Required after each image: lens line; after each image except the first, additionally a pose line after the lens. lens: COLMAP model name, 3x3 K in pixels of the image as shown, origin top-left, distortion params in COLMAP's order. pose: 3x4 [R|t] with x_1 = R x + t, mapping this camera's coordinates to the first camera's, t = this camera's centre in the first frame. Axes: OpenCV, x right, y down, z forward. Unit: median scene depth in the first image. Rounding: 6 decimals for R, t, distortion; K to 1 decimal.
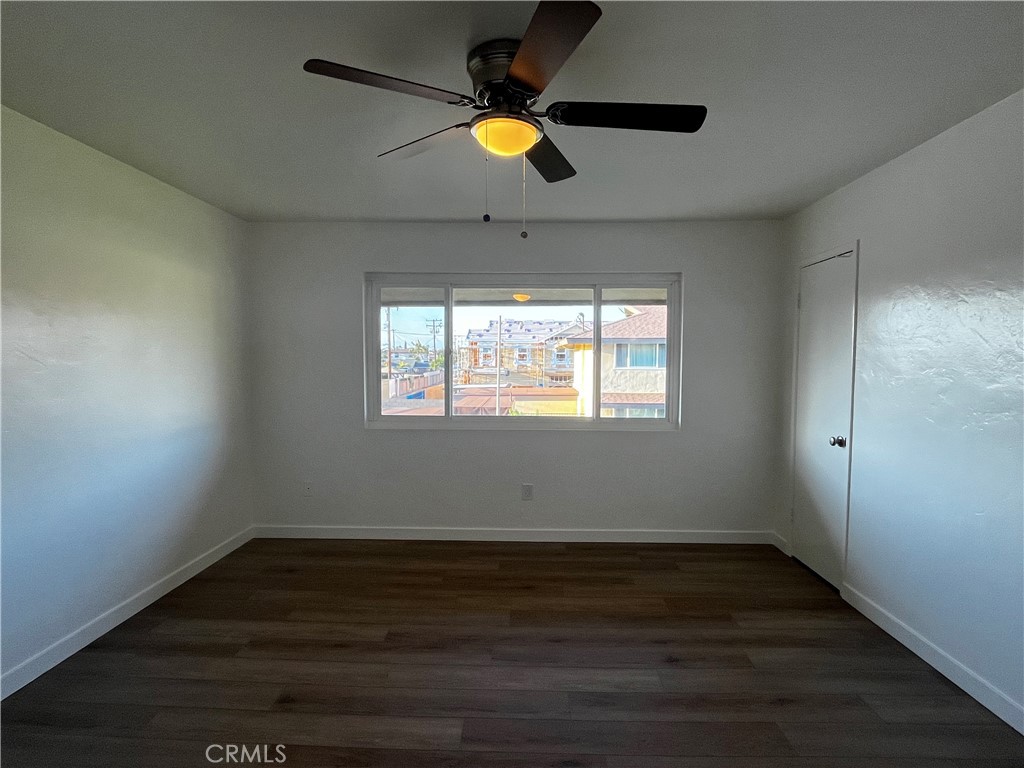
lens RADIAL K [[537.8, 0, 510.3], [0, 537.8, 382.9], [0, 0, 1]] dist [-0.003038, -0.000710]
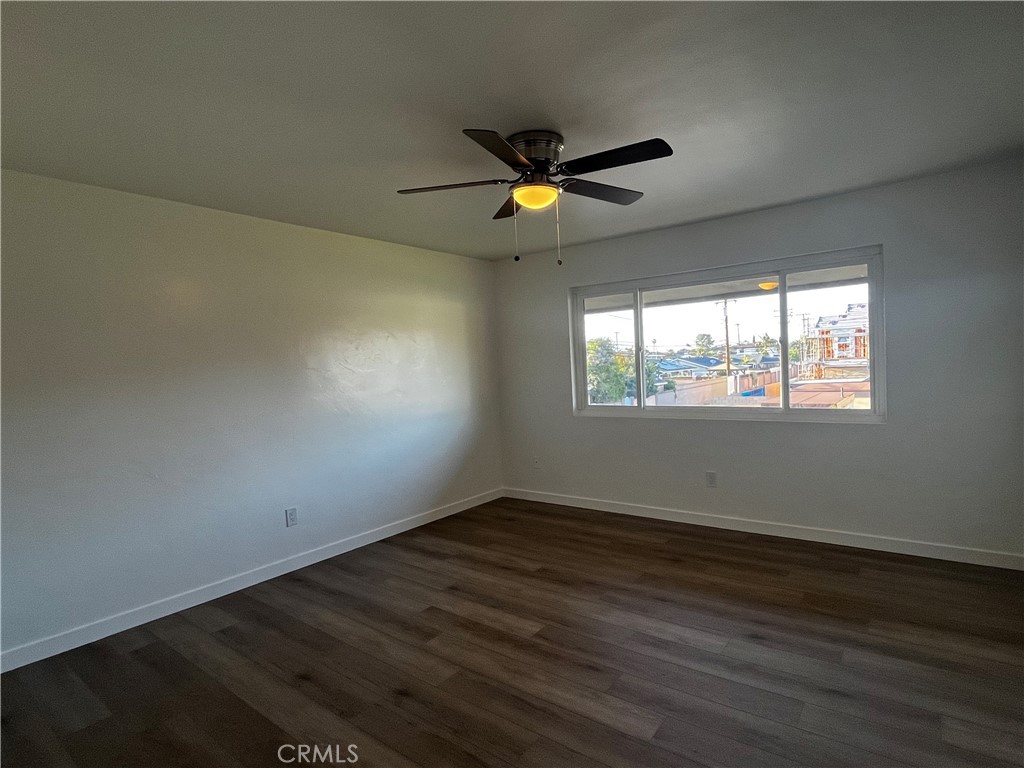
lens RADIAL K [[537.8, 0, 510.3], [0, 537.8, 382.9], [0, 0, 1]] dist [-0.003038, -0.000710]
pose [[0.810684, -0.019917, -0.585144, 0.337025], [0.021685, 0.999757, -0.003987, 0.012035], [0.585082, -0.009456, 0.810919, -0.072686]]
